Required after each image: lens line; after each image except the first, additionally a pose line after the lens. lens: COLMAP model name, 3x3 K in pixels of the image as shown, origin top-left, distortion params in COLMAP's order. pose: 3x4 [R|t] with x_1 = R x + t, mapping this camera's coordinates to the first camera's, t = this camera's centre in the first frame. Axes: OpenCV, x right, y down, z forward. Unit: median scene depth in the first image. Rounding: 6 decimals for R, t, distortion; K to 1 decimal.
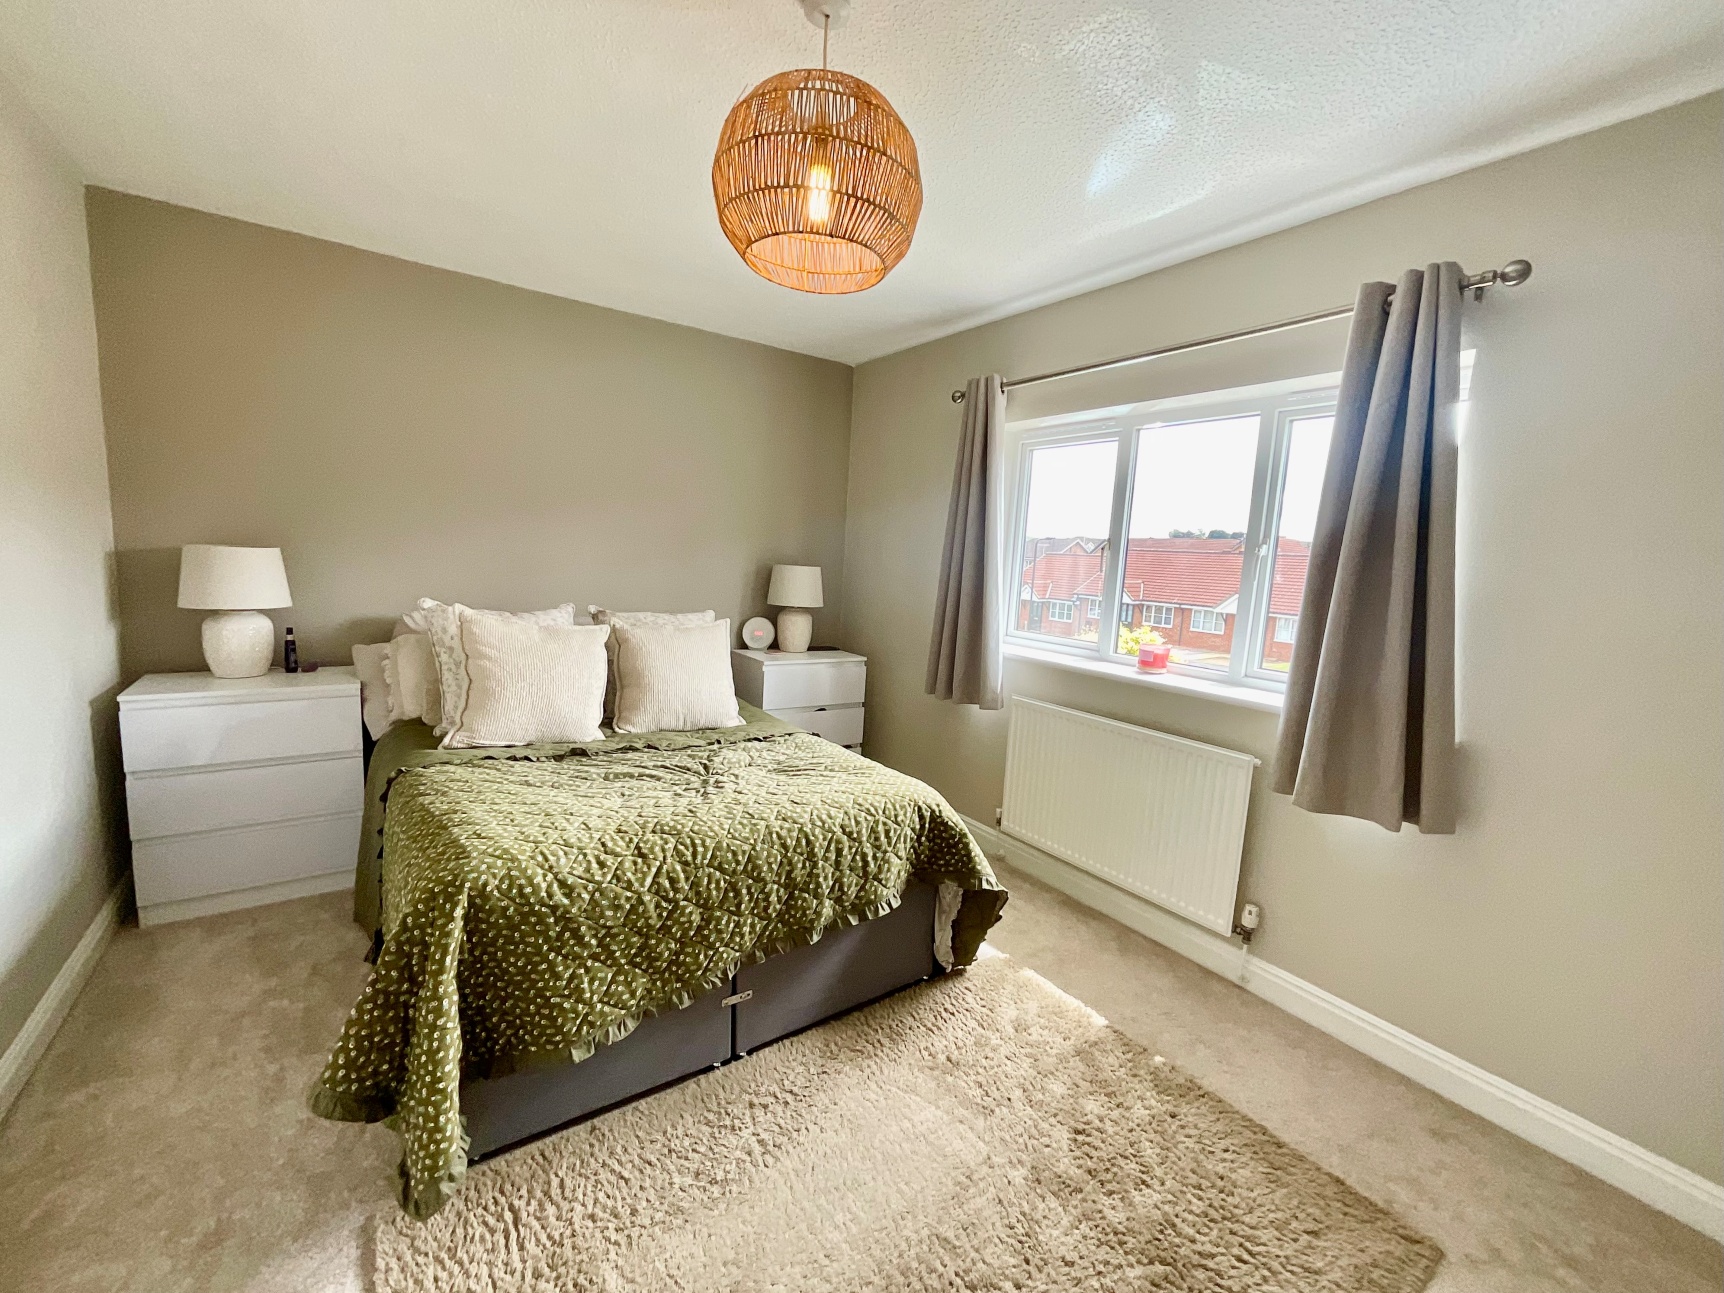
lens RADIAL K [[722.3, 0, 869.5], [0, 722.3, 651.6], [0, 0, 1]] dist [0.001274, 0.000070]
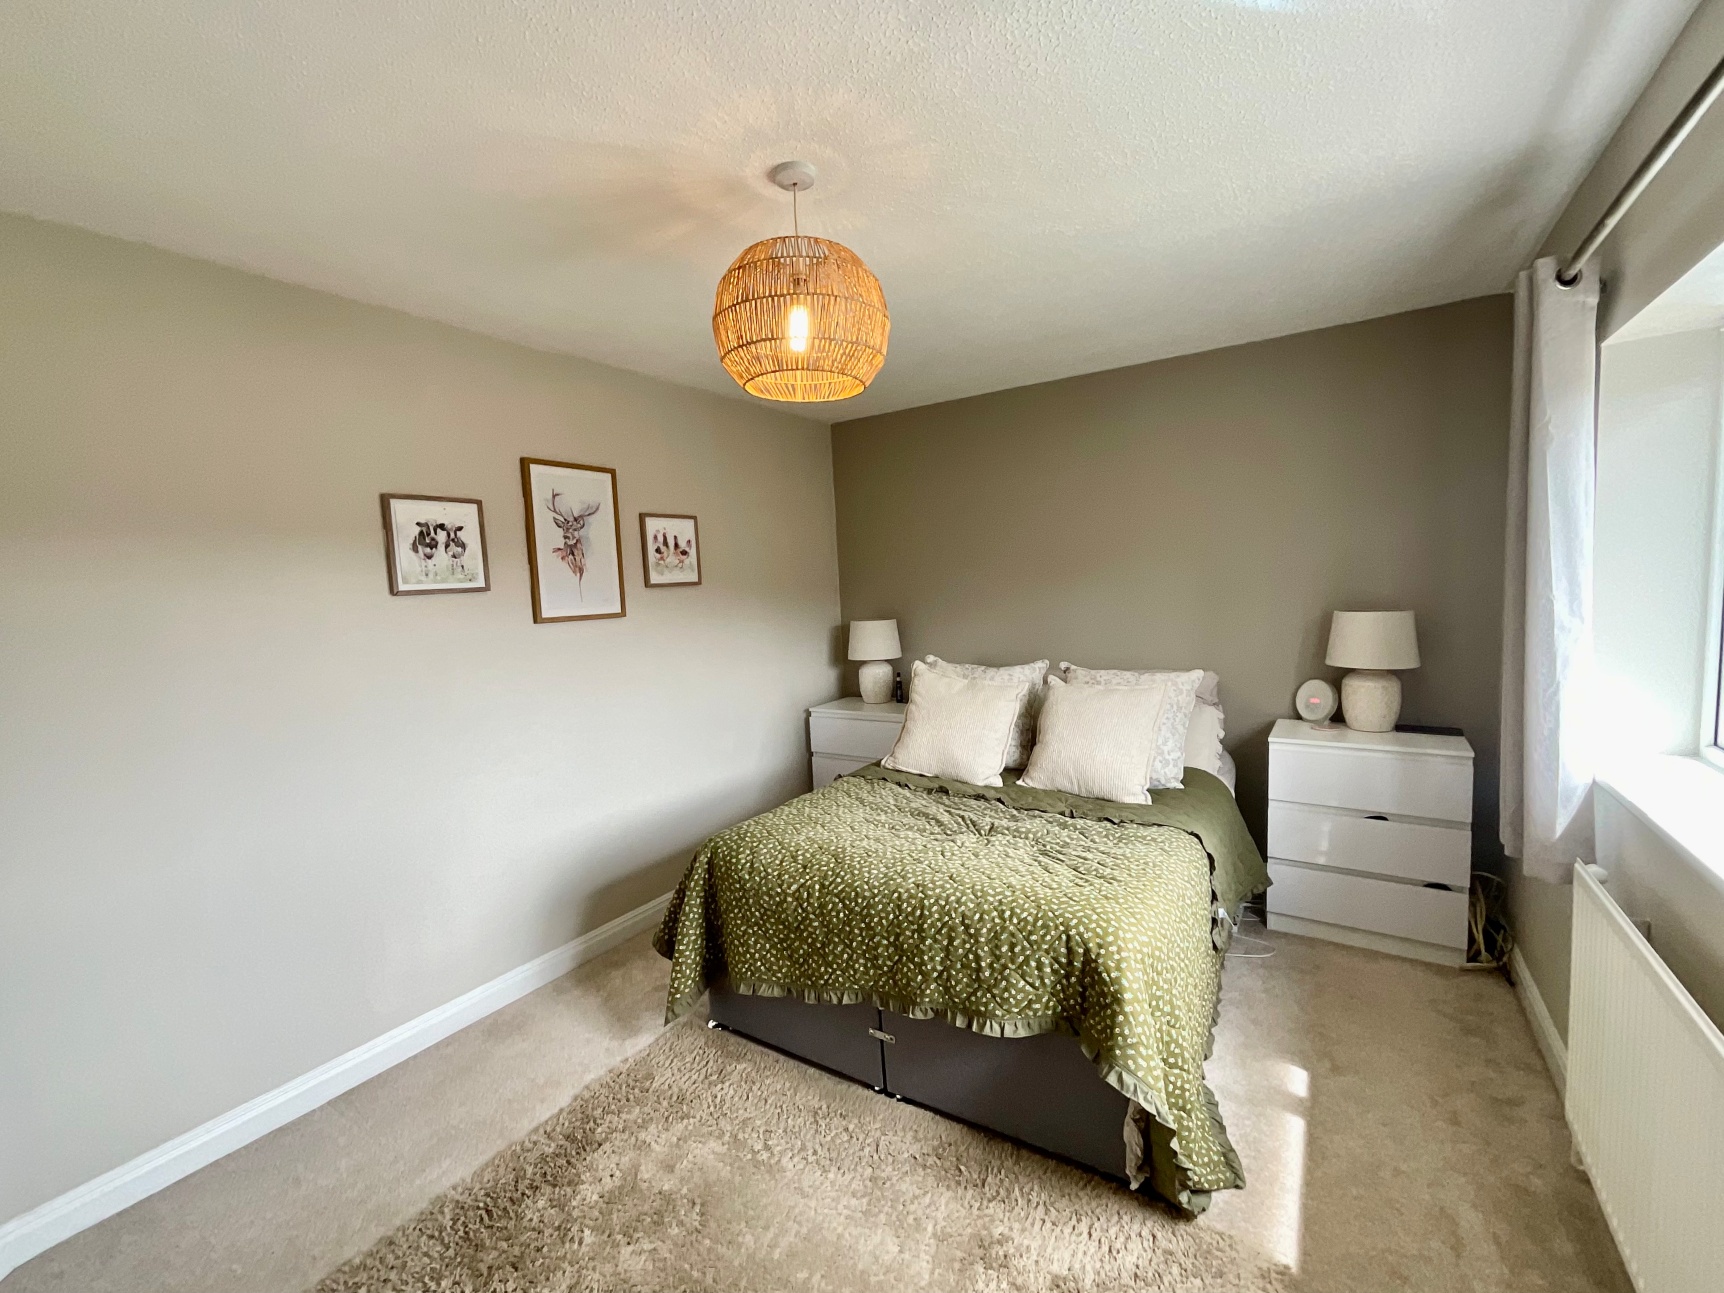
lens RADIAL K [[731.9, 0, 838.5], [0, 731.9, 649.4], [0, 0, 1]] dist [0.001009, -0.000062]
pose [[0.347526, 0.012489, -0.937587, 0.739448], [-0.061821, 0.998041, -0.009620, -0.076364], [0.935630, 0.061306, 0.347617, 0.471206]]
